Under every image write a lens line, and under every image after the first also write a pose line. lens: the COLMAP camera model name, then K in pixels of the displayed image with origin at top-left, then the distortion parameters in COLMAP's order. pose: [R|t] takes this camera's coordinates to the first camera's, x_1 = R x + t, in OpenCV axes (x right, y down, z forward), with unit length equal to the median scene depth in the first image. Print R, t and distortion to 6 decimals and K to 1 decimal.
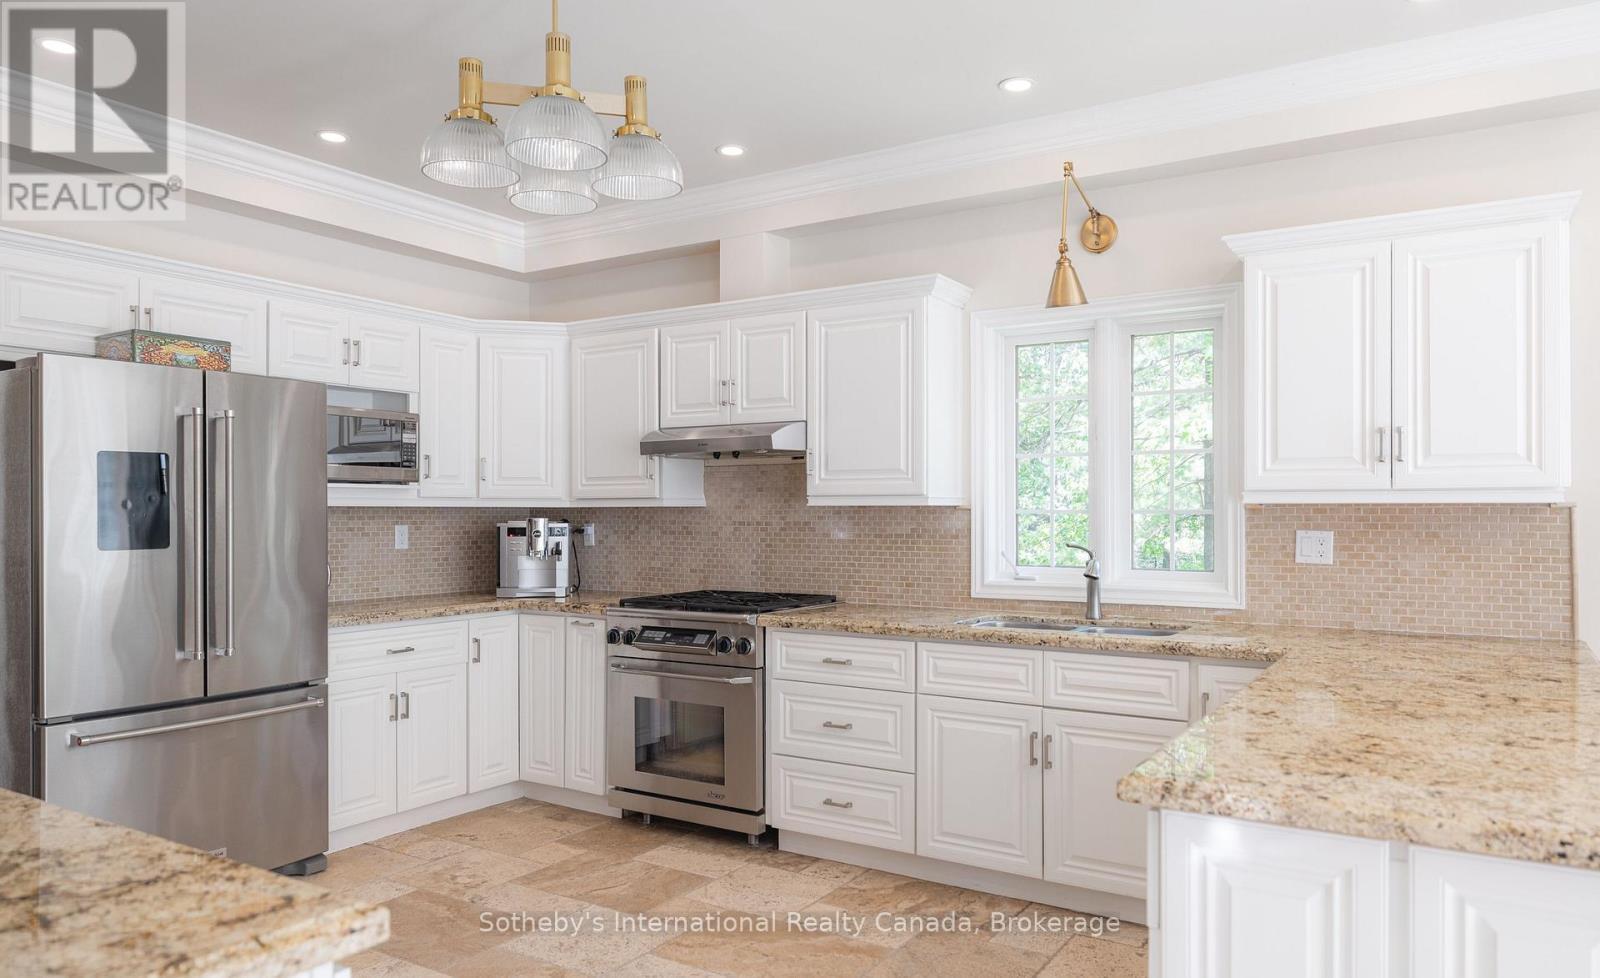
lens RADIAL K [[1047.6, 0, 799.2], [0, 1047.6, 505.3], [0, 0, 1]] dist [0.001177, -0.001181]
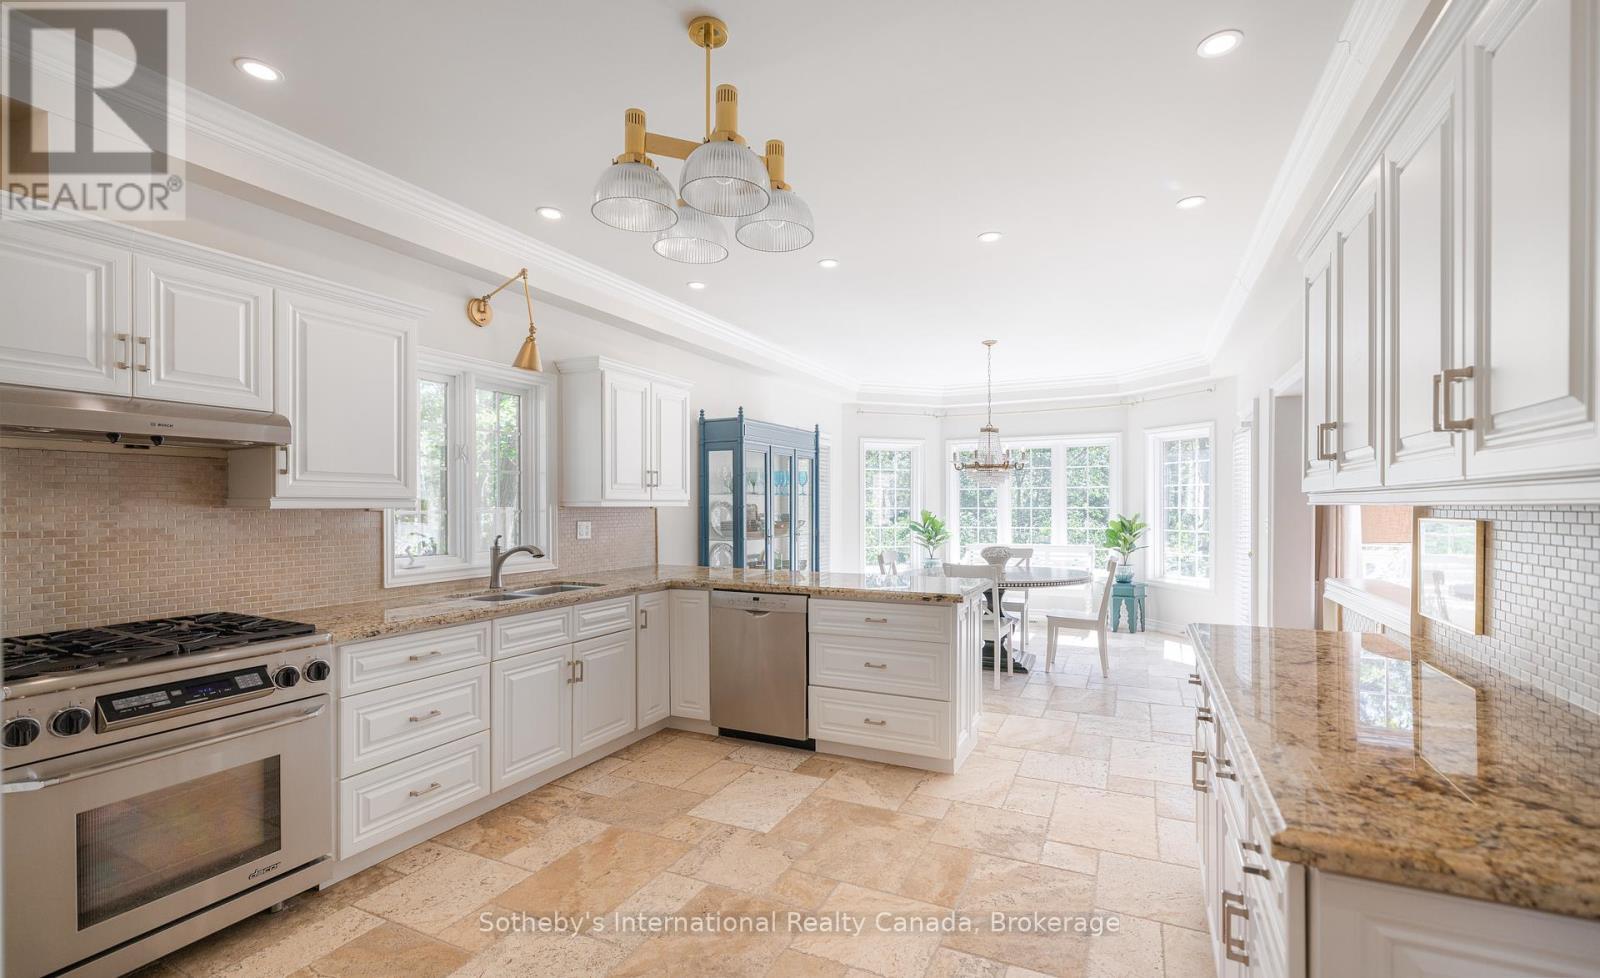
lens RADIAL K [[701.8, 0, 798.7], [0, 701.8, 506.1], [0, 0, 1]] dist [0.001298, 0.000103]
pose [[-0.115190, 0.000256, 0.993343, -0.749741], [-0.001089, 0.999999, -0.000384, -0.002053], [-0.993343, -0.001126, -0.115190, 0.744556]]
